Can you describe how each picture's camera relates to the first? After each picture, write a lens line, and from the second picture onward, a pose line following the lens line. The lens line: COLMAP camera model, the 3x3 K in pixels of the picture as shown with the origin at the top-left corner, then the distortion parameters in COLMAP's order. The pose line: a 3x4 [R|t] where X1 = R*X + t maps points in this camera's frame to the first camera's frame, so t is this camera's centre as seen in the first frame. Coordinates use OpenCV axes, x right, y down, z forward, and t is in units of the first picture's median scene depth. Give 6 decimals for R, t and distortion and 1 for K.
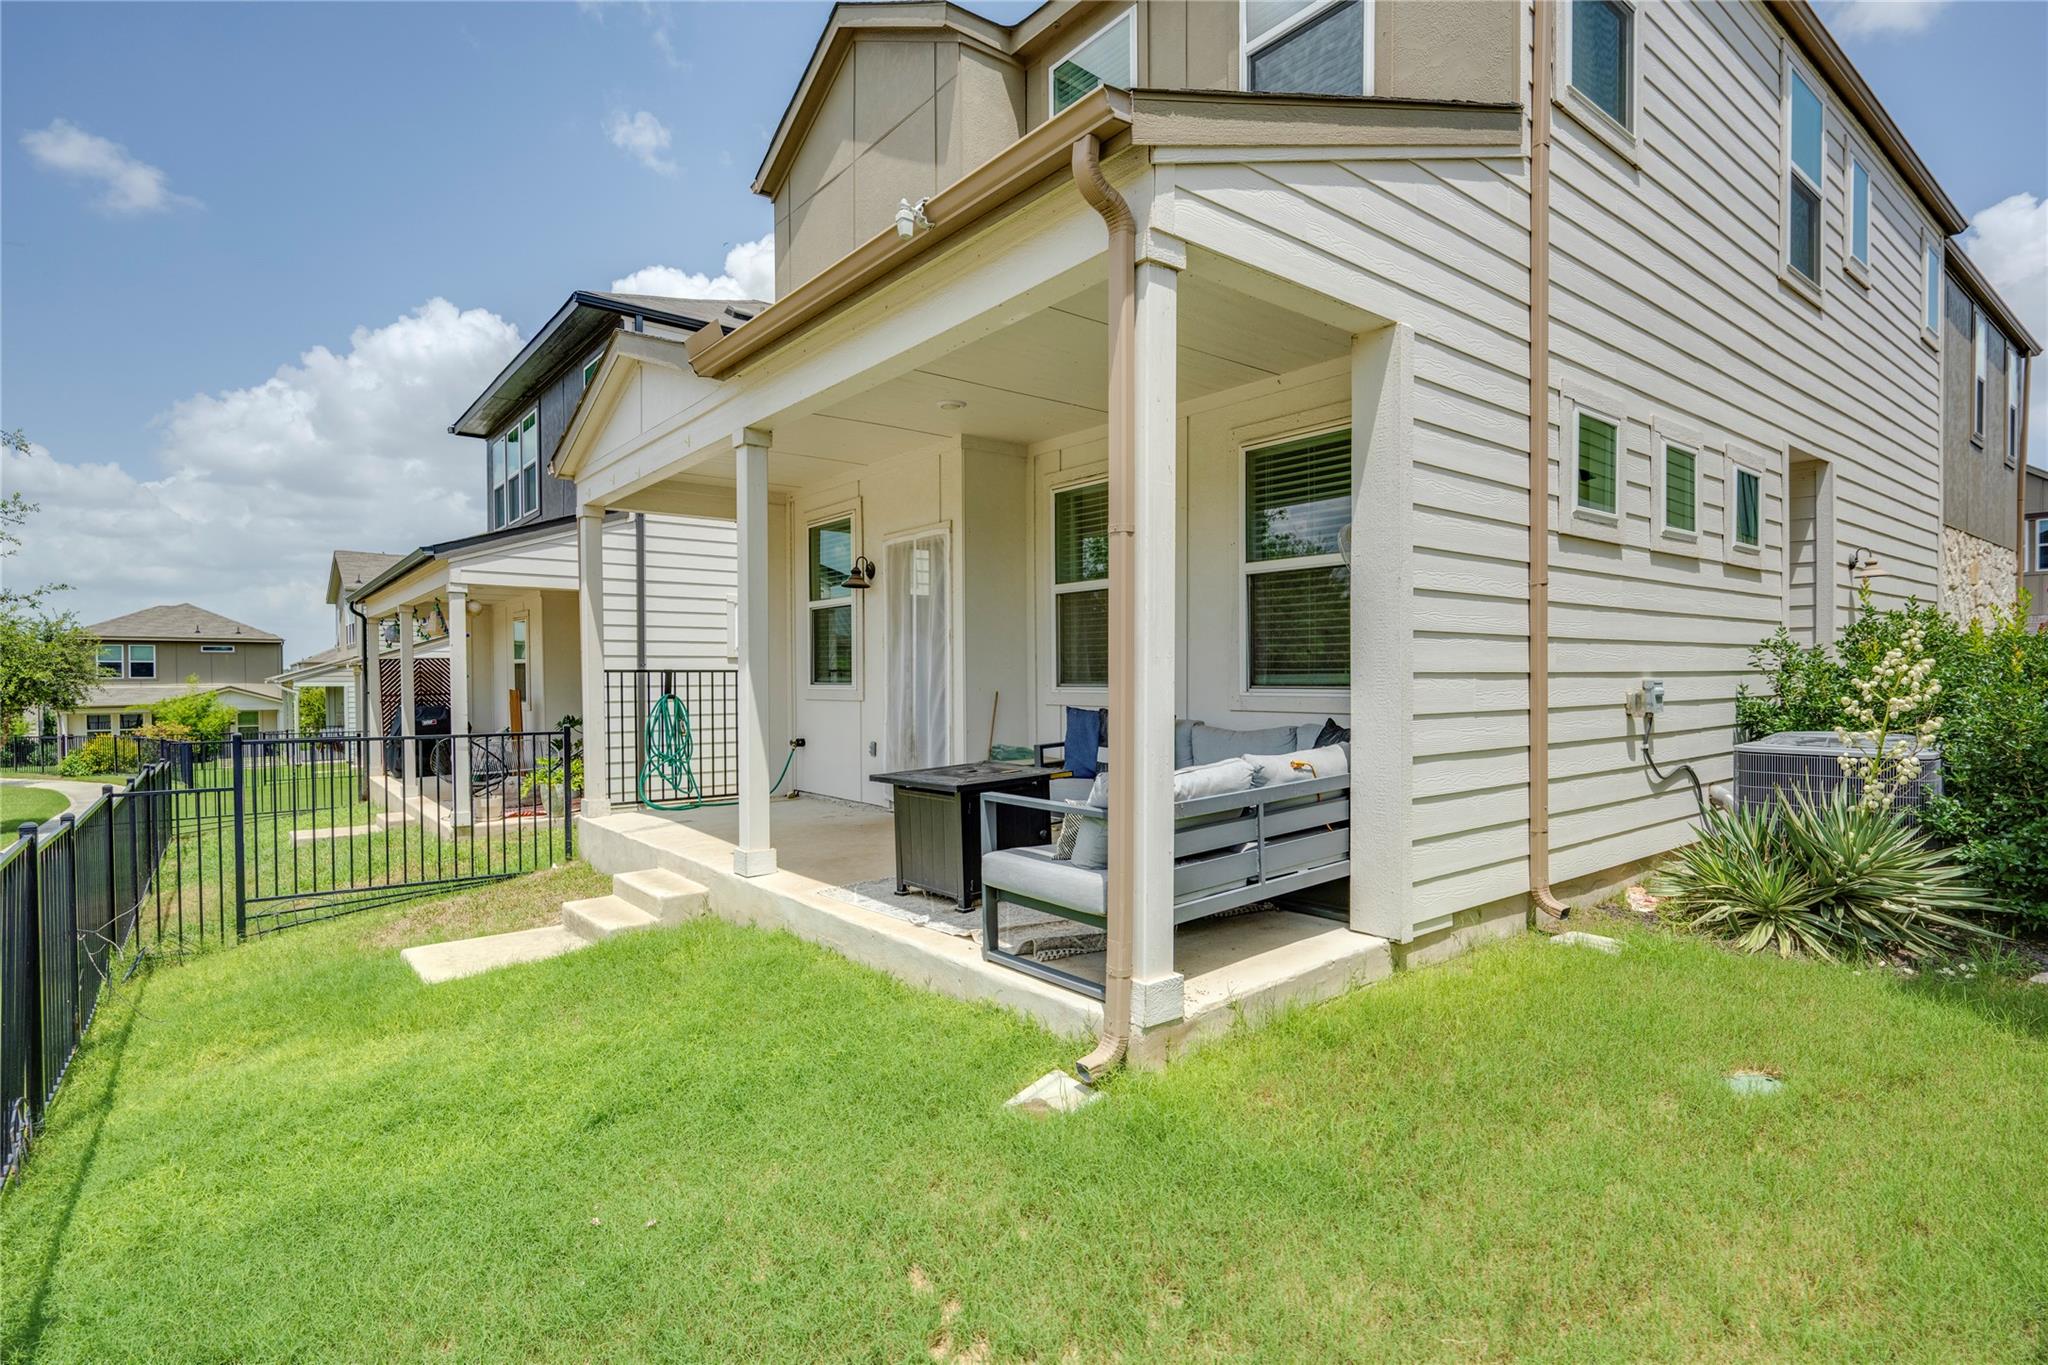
lens RADIAL K [[1013.2, 0, 1024.0], [0, 1013.2, 682.5], [0, 0, 1]] dist [0.000807, 0.000032]
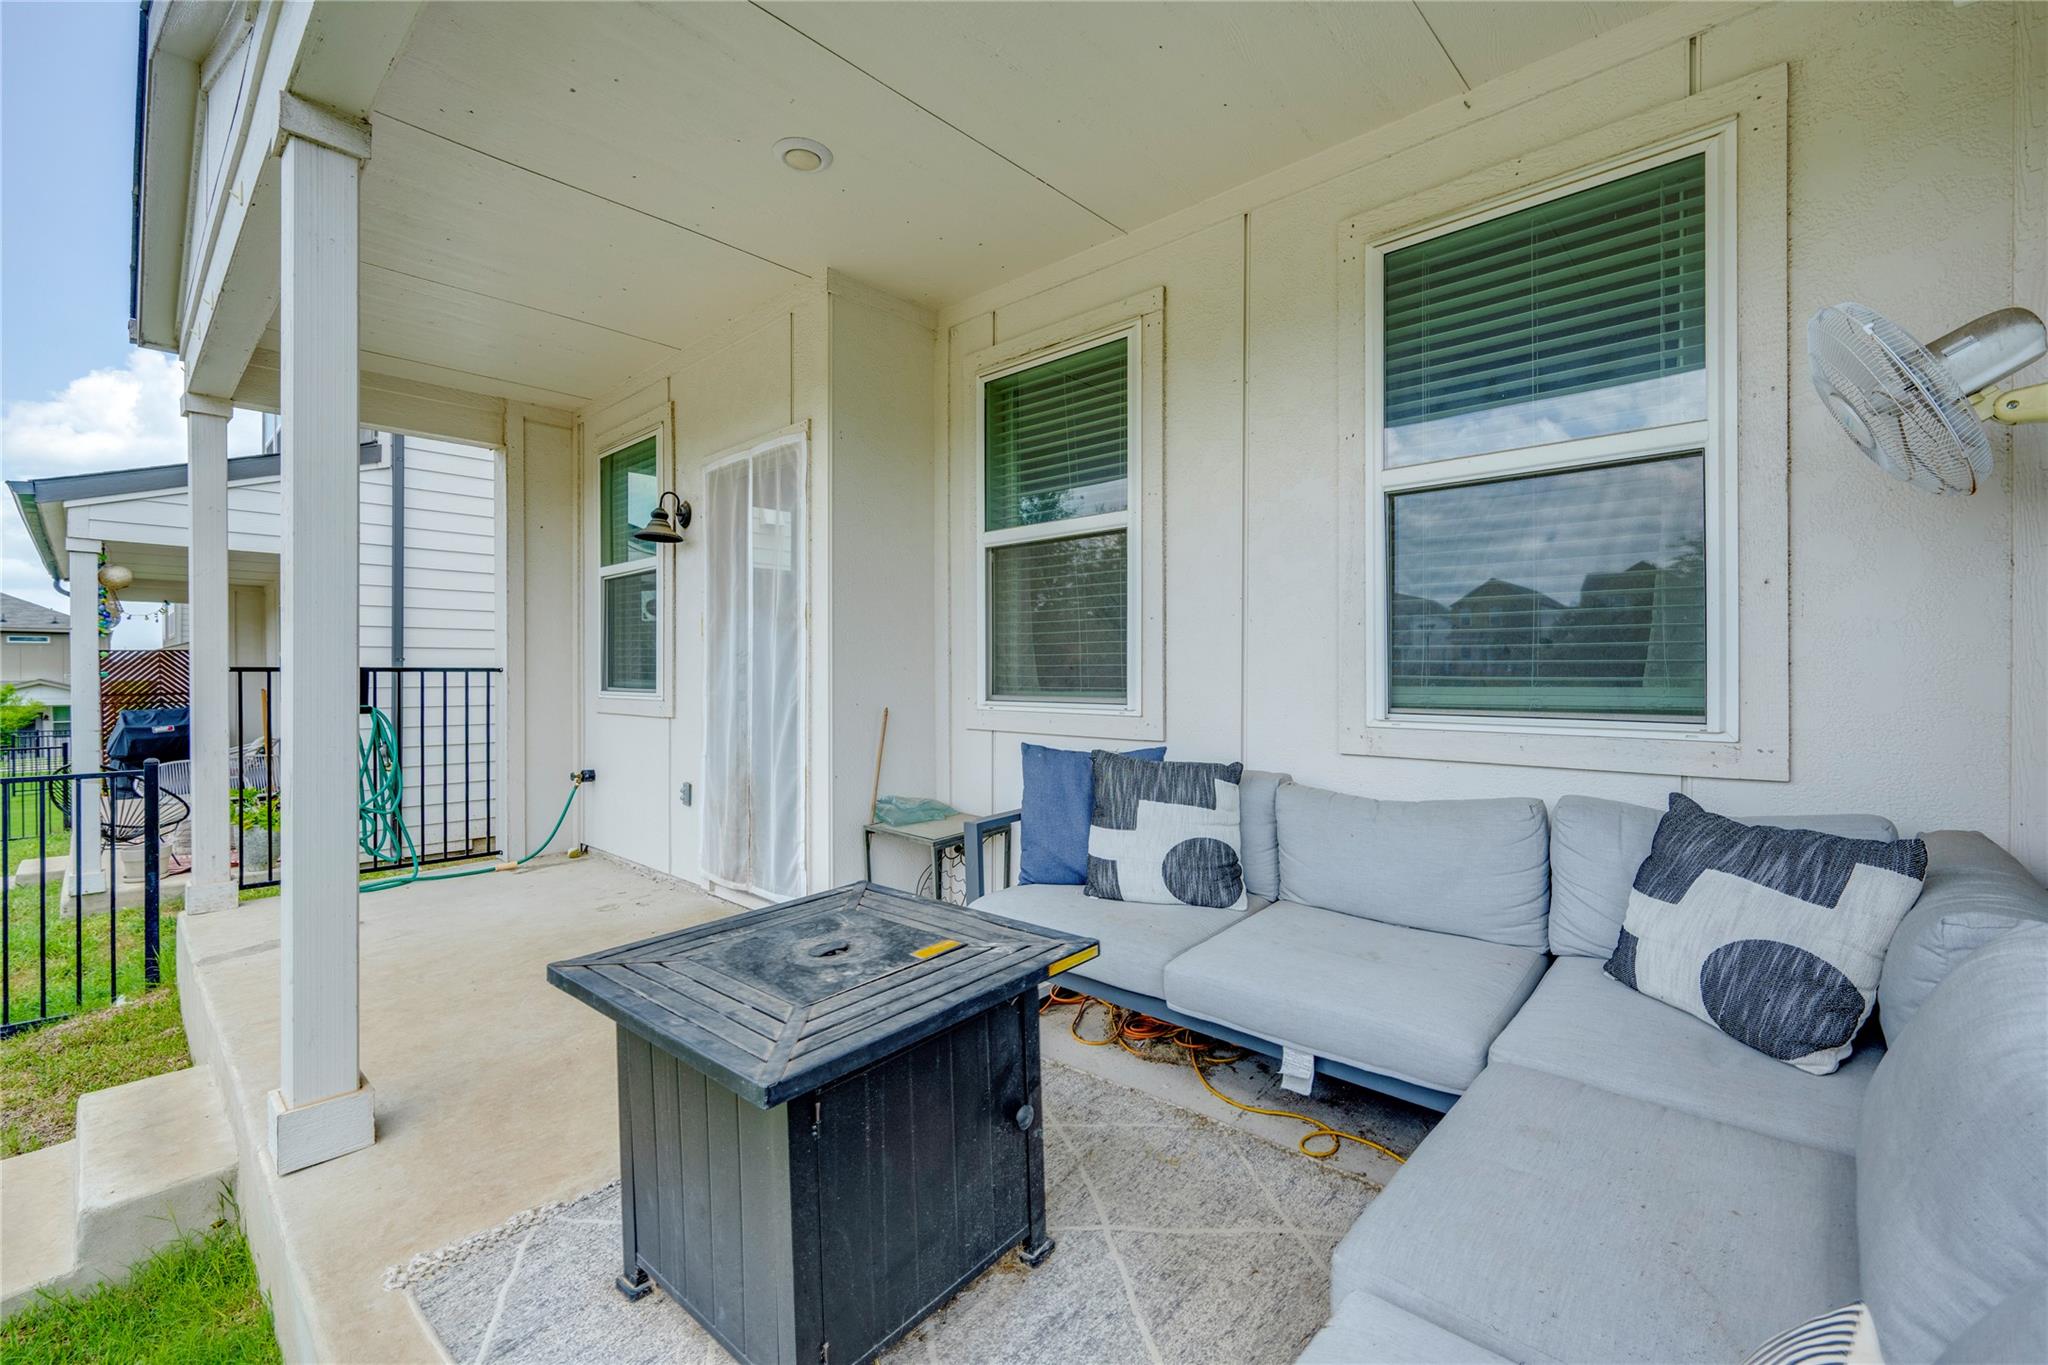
lens RADIAL K [[877.6, 0, 1020.5], [0, 877.6, 667.6], [0, 0, 1]] dist [-0.002160, -0.000213]
pose [[0.990399, 0.003930, 0.138182, -0.019189], [-0.002586, 0.999948, -0.009905, -0.009653], [-0.138213, 0.009453, 0.990357, 0.457919]]
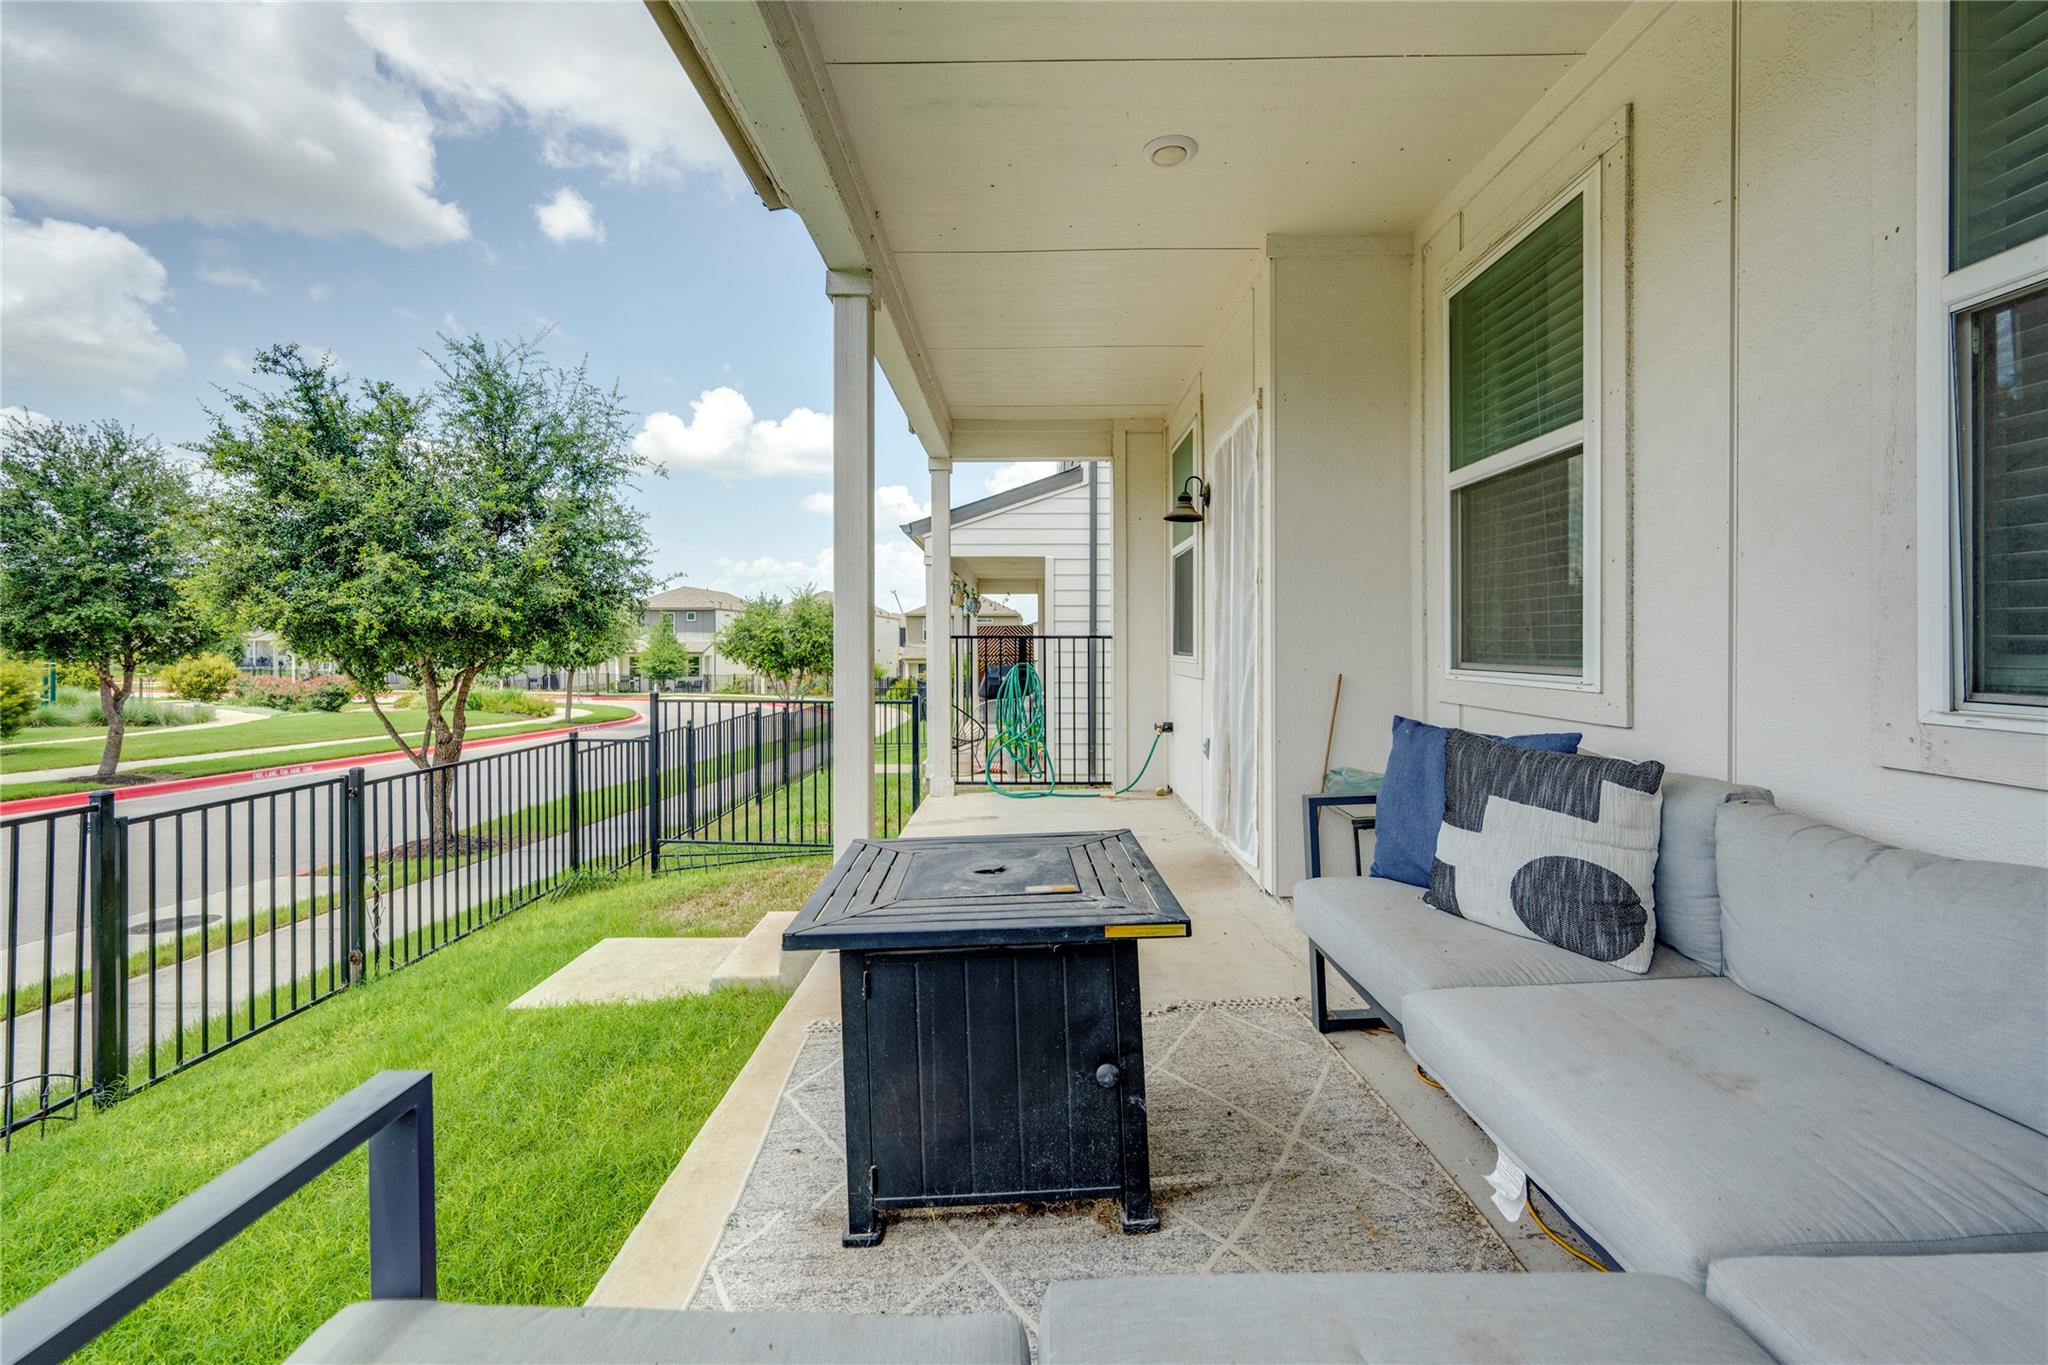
lens RADIAL K [[846.9, 0, 1000.9], [0, 846.9, 638.2], [0, 0, 1]] dist [-0.001548, 0.000288]
pose [[0.758558, 0.000216, -0.651605, 0.134111], [-0.004762, 0.999975, -0.005213, -0.007531], [0.651588, 0.007058, 0.758540, 0.497783]]
